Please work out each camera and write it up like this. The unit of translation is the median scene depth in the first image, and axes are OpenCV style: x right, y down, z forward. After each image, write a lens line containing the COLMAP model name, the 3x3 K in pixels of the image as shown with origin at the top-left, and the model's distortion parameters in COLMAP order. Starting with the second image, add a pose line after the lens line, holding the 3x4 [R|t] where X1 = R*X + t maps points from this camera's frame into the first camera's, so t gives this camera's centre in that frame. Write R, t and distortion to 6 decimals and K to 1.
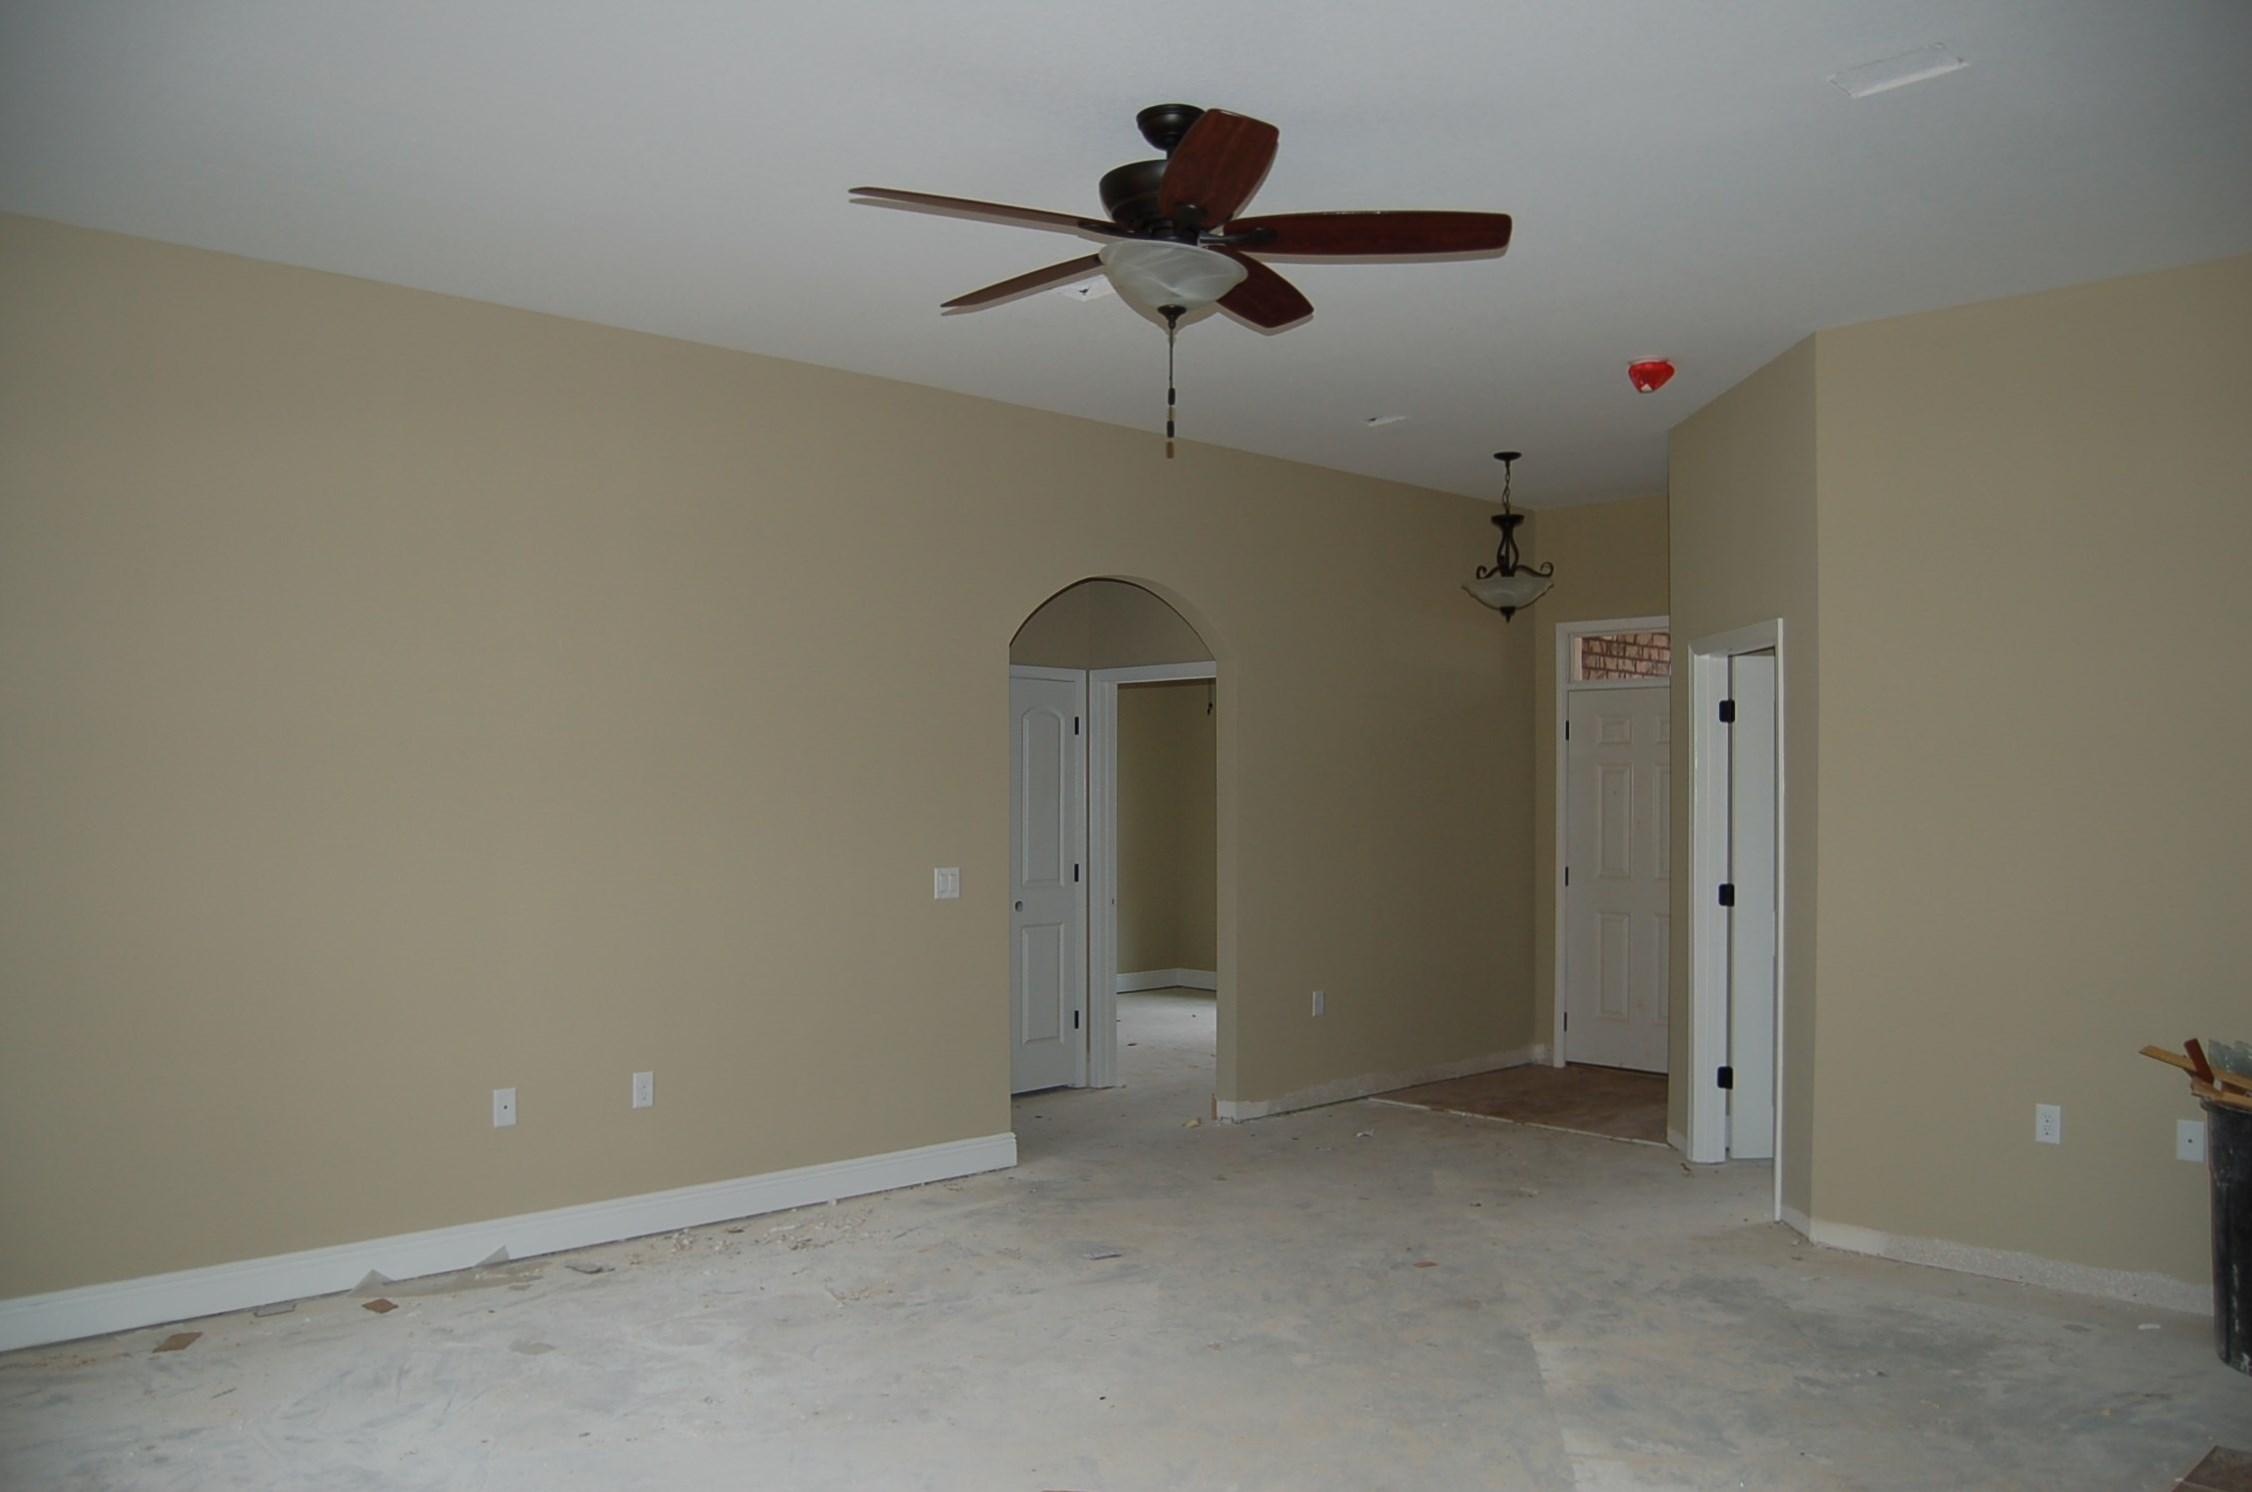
lens RADIAL K [[1764.8, 0, 1116.2], [0, 1764.8, 801.8], [0, 0, 1]] dist [-0.097906, 0.038202]
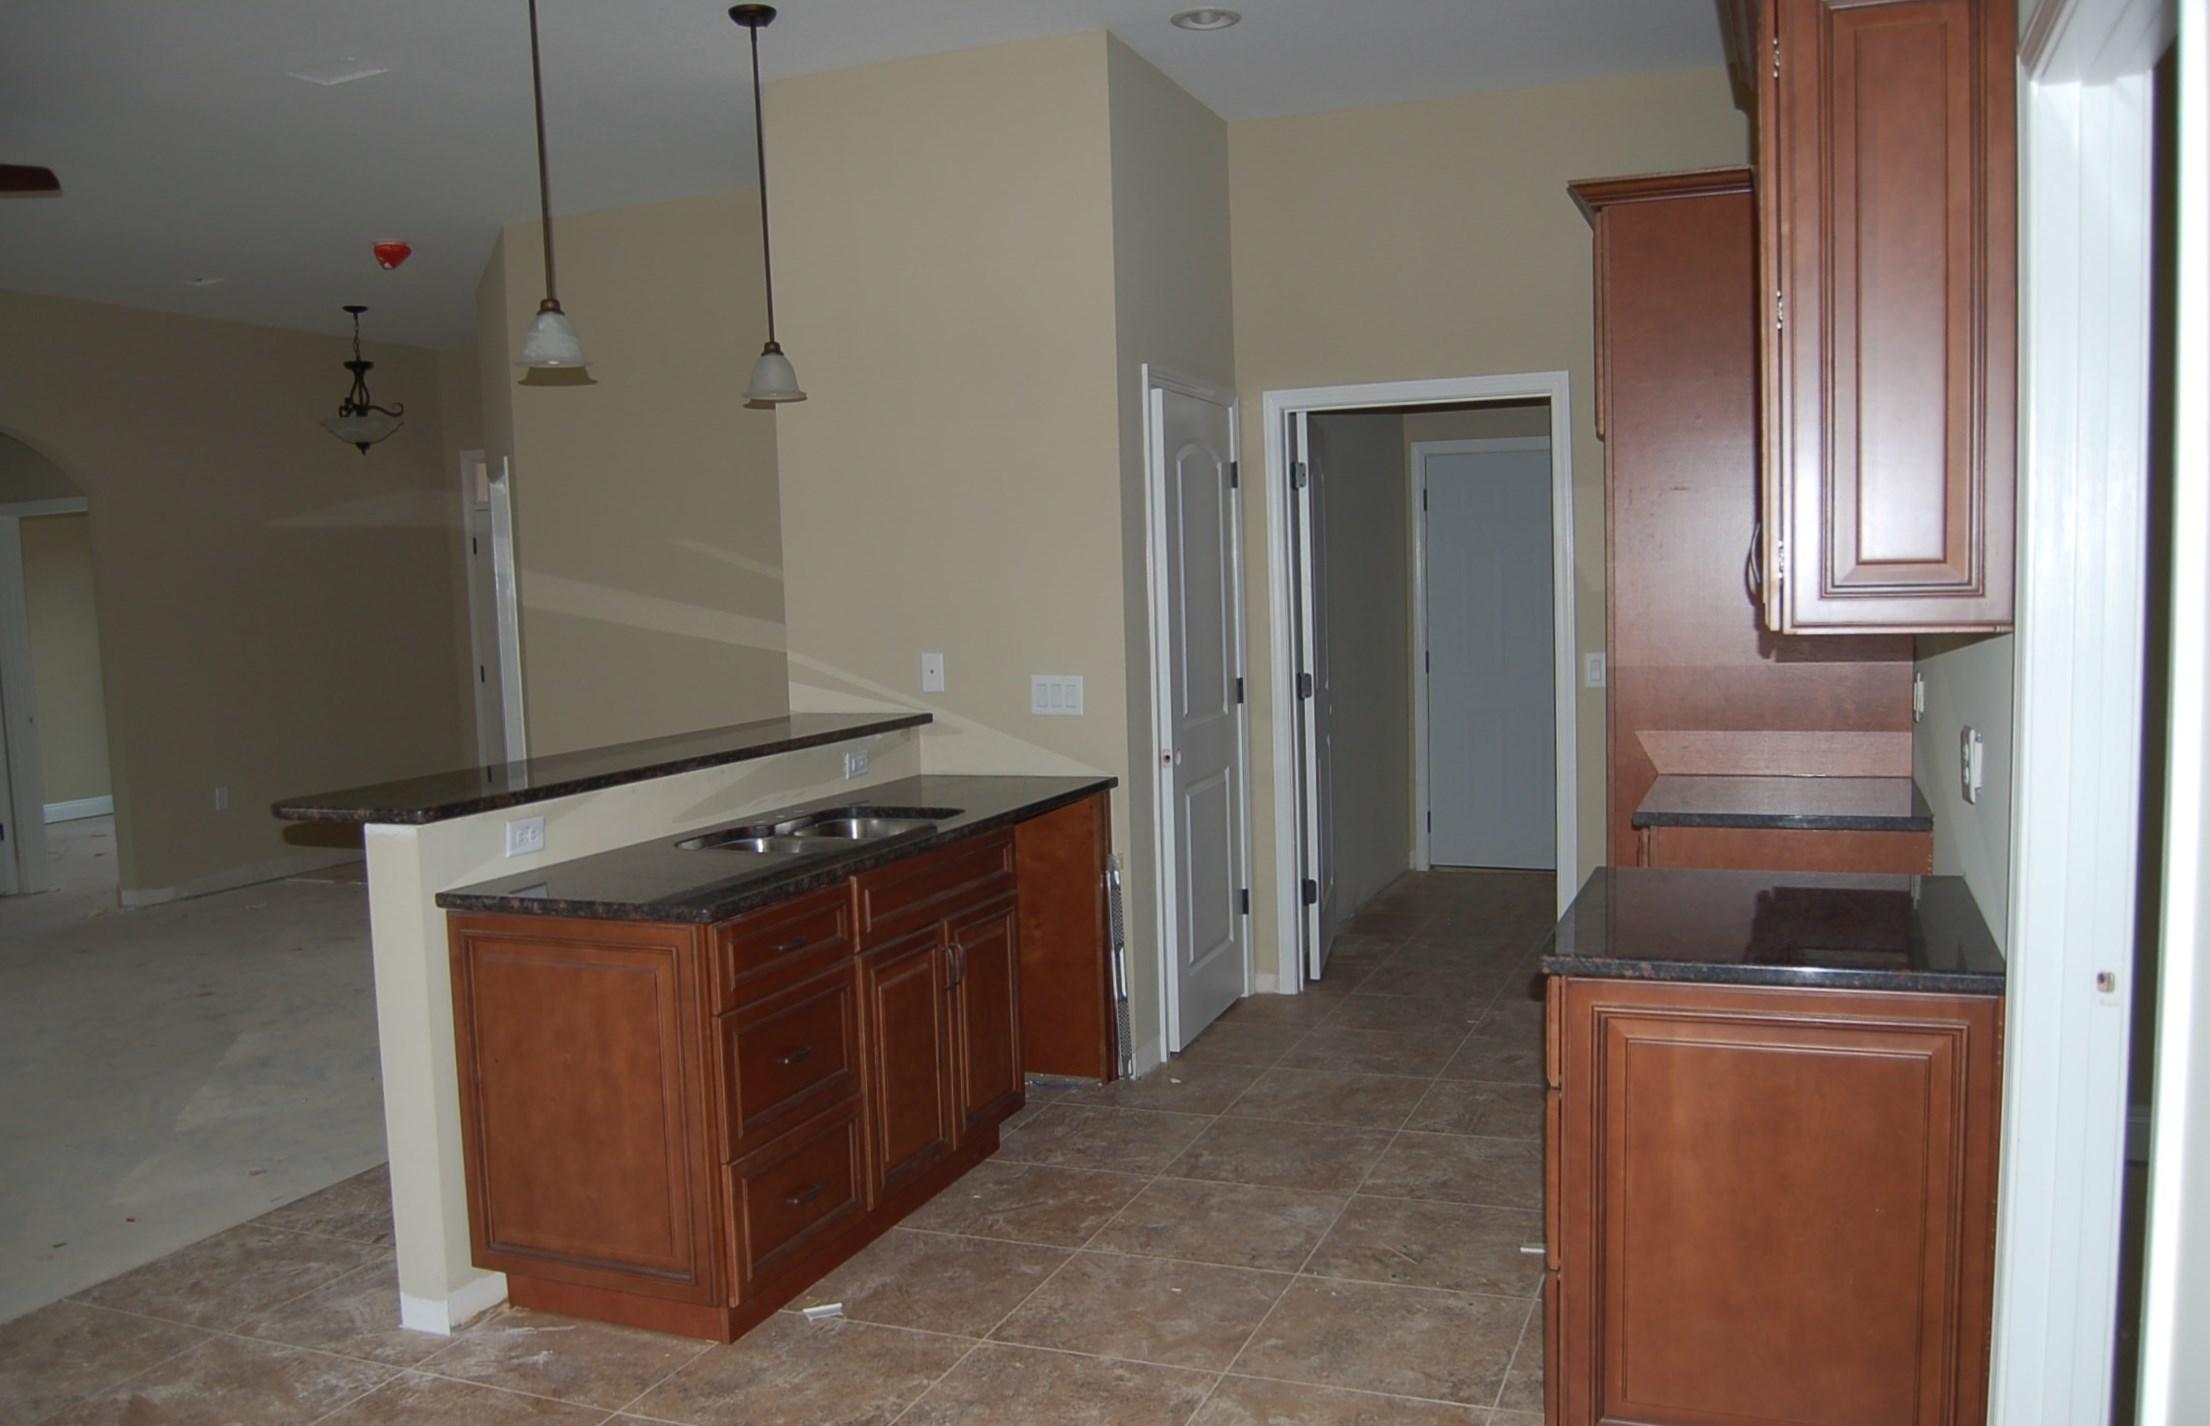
lens RADIAL K [[1758.5, 0, 1111.2], [0, 1758.5, 745.4], [0, 0, 1]] dist [-0.093642, 0.031604]
pose [[0.909157, -0.066982, 0.411031, 0.295522], [0.034617, 0.995720, 0.085694, 0.010771], [-0.415011, -0.063681, 0.907585, -0.375013]]
